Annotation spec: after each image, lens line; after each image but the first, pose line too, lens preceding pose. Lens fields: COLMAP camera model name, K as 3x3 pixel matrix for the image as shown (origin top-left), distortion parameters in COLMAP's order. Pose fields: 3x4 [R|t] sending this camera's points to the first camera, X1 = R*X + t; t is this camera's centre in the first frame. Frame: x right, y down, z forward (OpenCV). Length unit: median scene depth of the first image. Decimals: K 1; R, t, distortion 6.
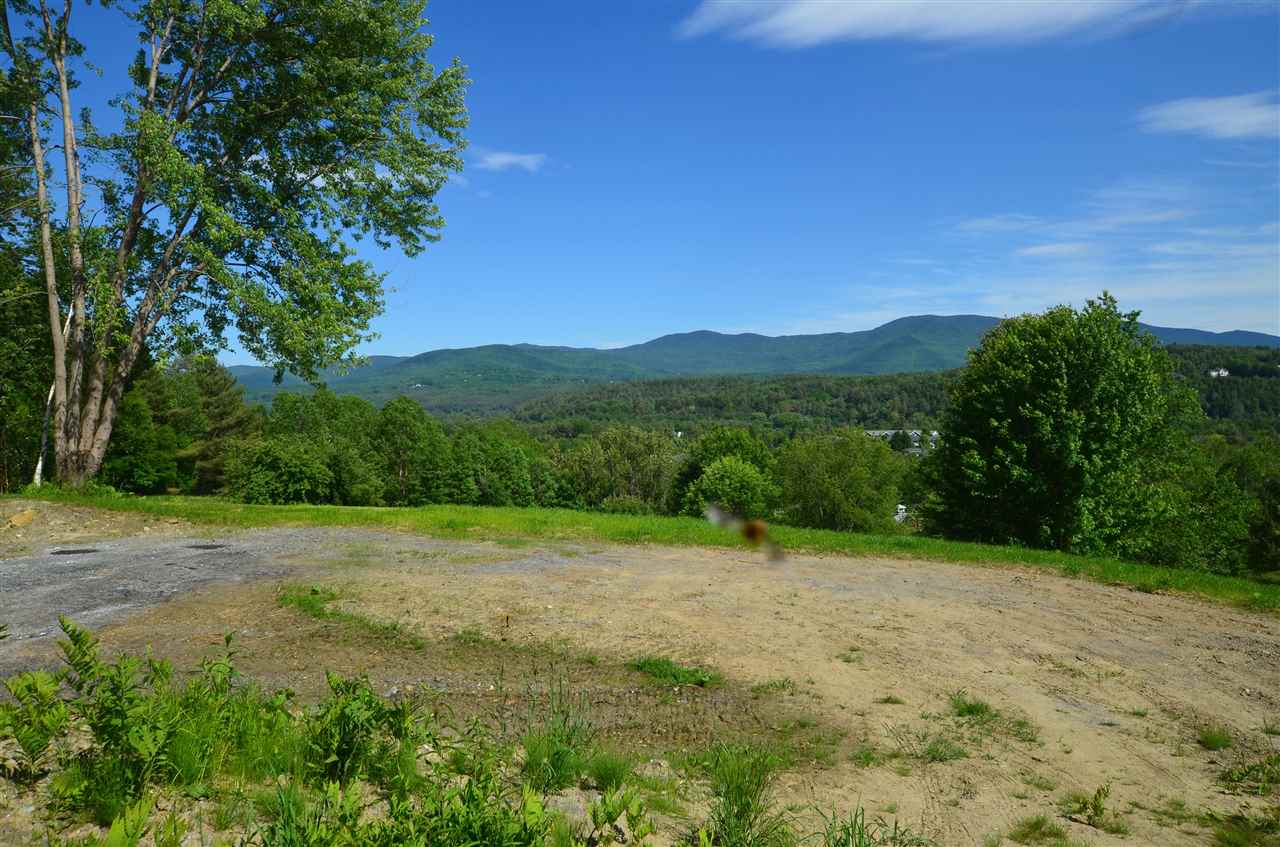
lens RADIAL K [[893.6, 0, 656.0], [0, 893.6, 418.7], [0, 0, 1]] dist [-0.003653, 0.006800]
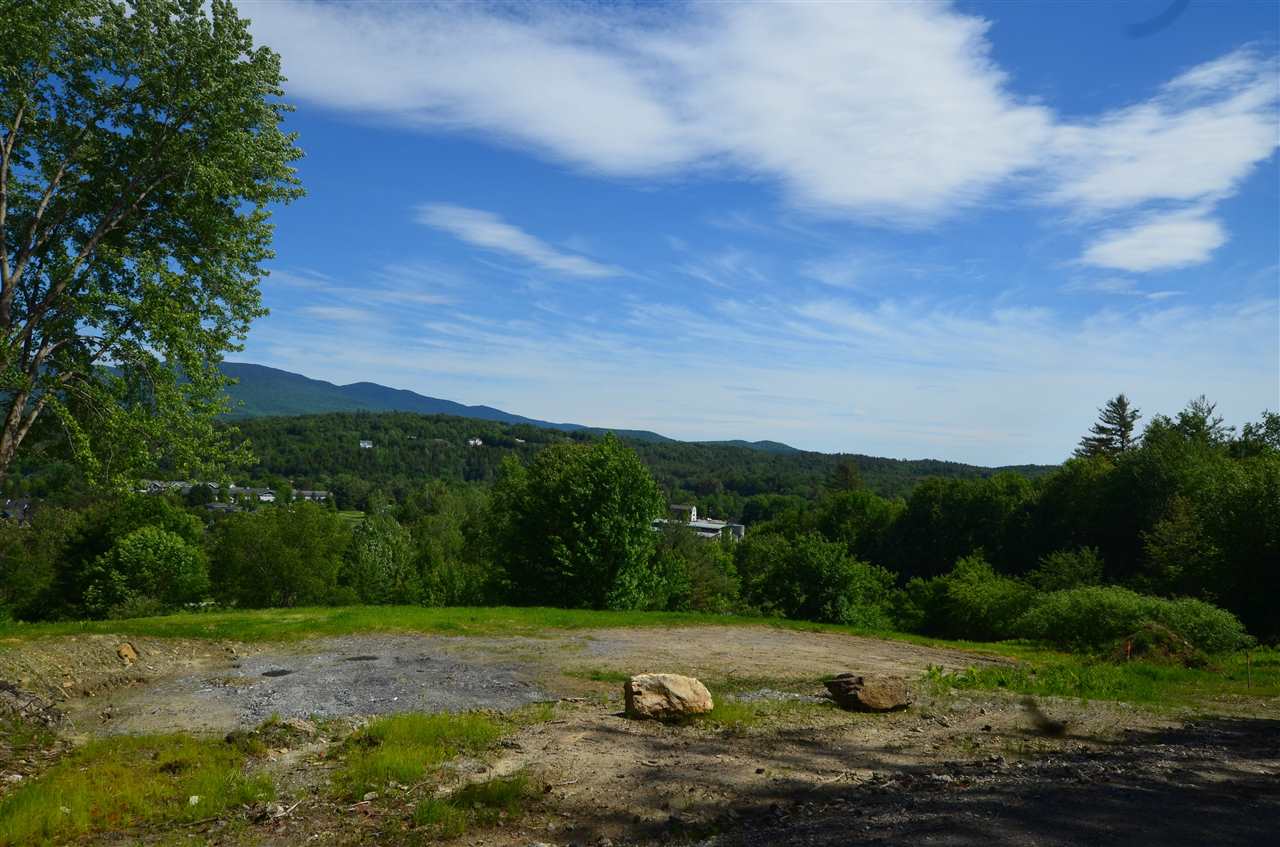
lens RADIAL K [[901.0, 0, 660.2], [0, 901.0, 442.2], [0, 0, 1]] dist [0.001481, 0.005547]
pose [[0.700572, 0.065621, 0.710558, -0.092985], [-0.045455, 0.997844, -0.047337, -0.010468], [-0.712132, 0.000864, 0.702045, -0.019378]]
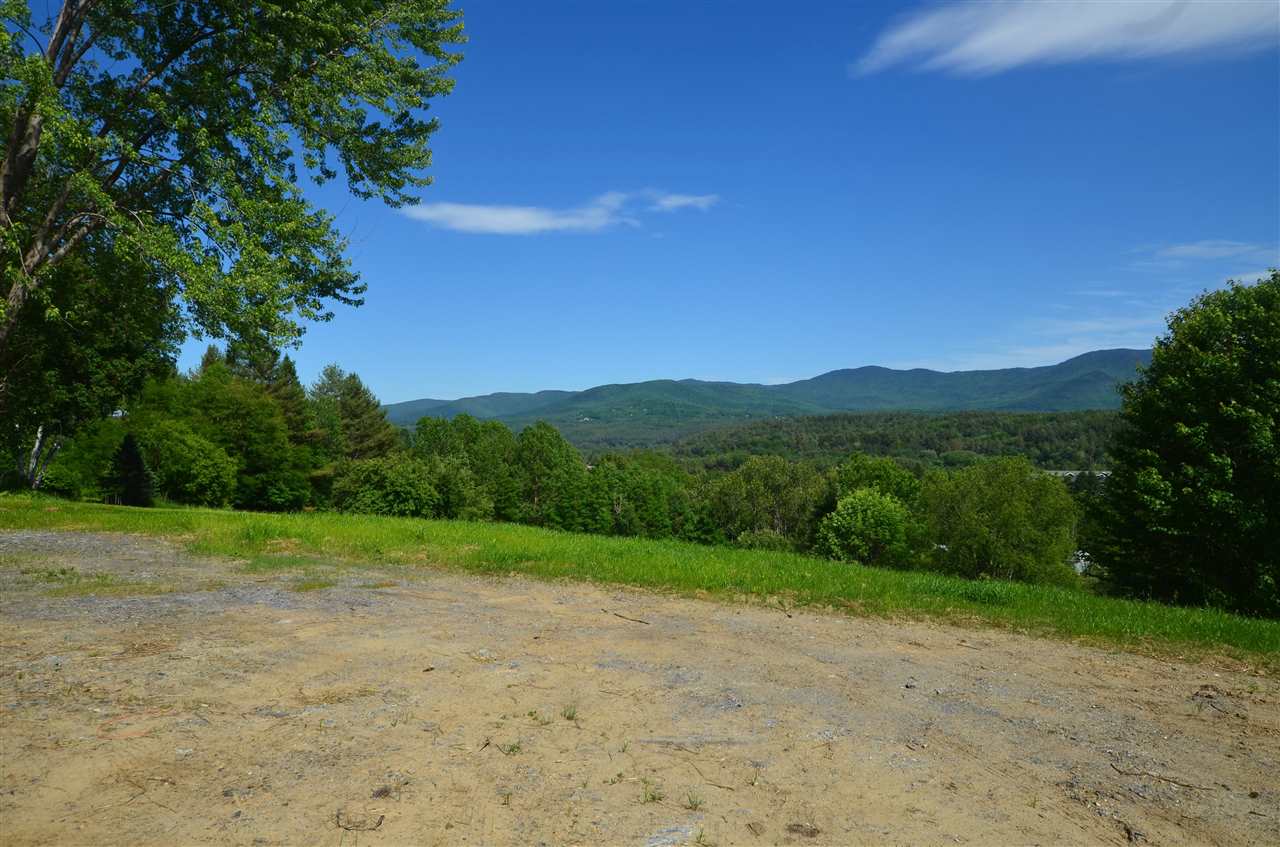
lens RADIAL K [[885.1, 0, 665.5], [0, 885.1, 423.7], [0, 0, 1]] dist [-0.002570, 0.003263]
pose [[0.983655, 0.009999, -0.179785, 0.016397], [-0.016566, 0.999248, -0.035061, 0.005152], [0.179299, 0.037466, 0.983081, 0.038867]]
